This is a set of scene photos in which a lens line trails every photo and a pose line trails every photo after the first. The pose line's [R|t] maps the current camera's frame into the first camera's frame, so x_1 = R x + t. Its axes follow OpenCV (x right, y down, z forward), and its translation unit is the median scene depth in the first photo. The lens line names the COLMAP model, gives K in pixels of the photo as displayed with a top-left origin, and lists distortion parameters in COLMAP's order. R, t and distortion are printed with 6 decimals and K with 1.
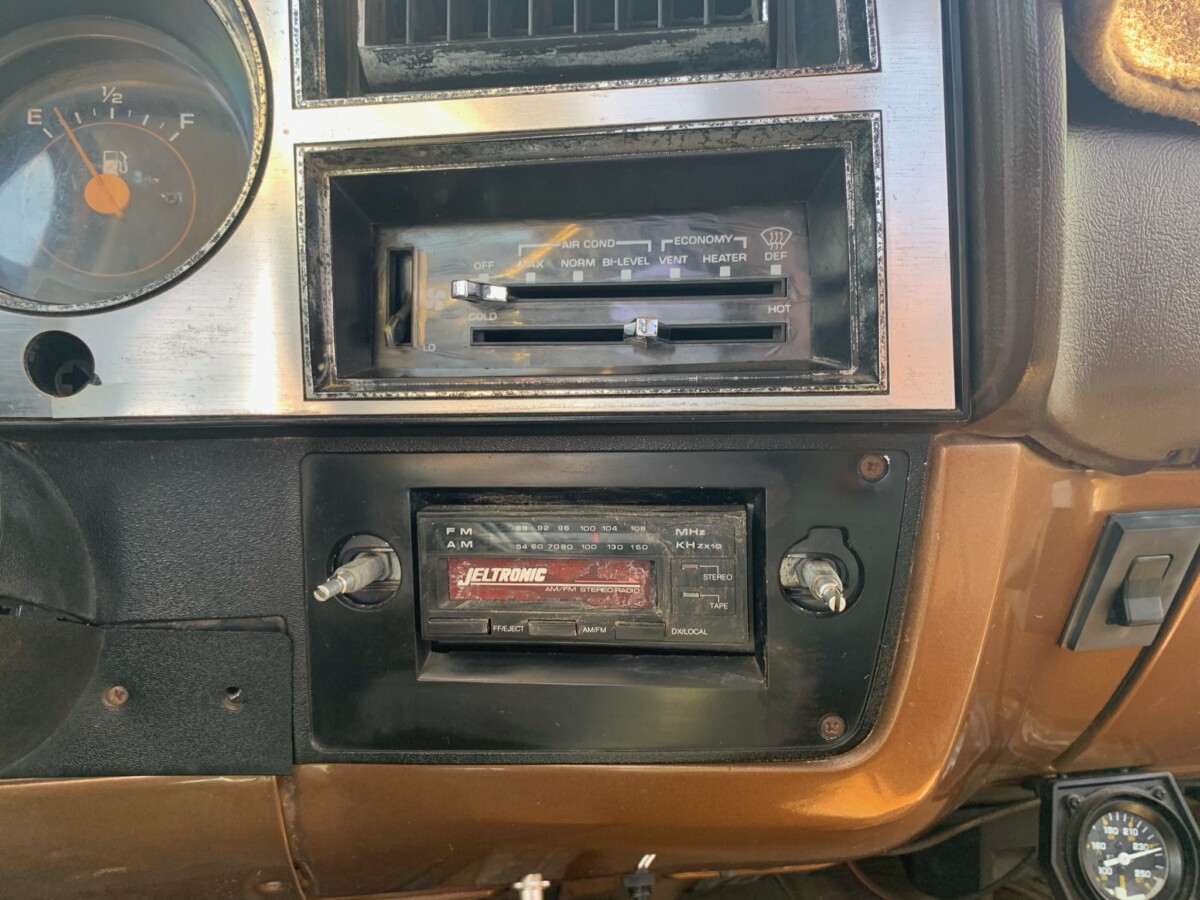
lens RADIAL K [[892.6, 0, 600.0], [0, 892.6, 450.0], [0, 0, 1]] dist [-0.008409, -0.003012]
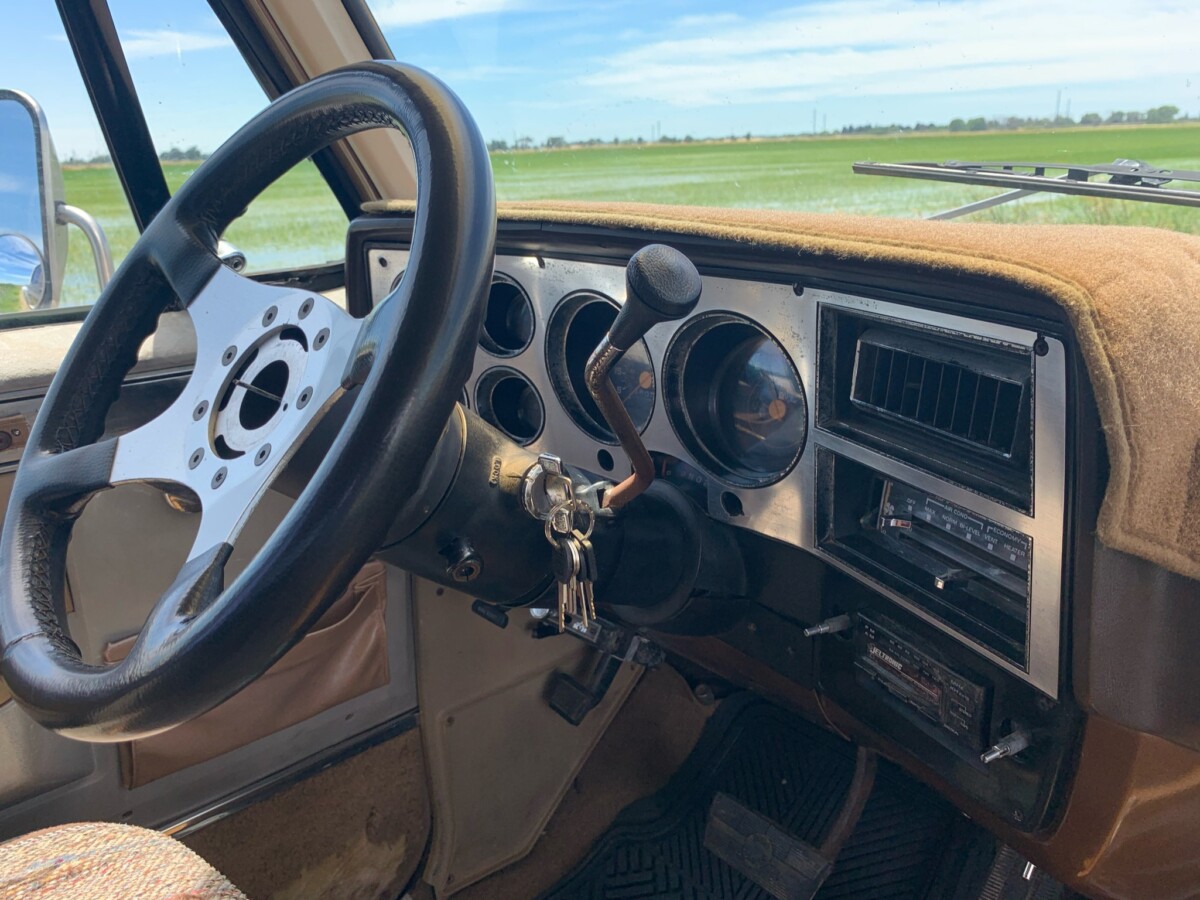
lens RADIAL K [[957.5, 0, 600.0], [0, 957.5, 450.0], [0, 0, 1]] dist [-0.055654, 0.001075]
pose [[0.548746, 0.279690, -0.787814, 1.148932], [-0.060155, 0.953142, 0.296484, -0.945928], [0.833822, -0.115303, 0.539858, -0.649453]]
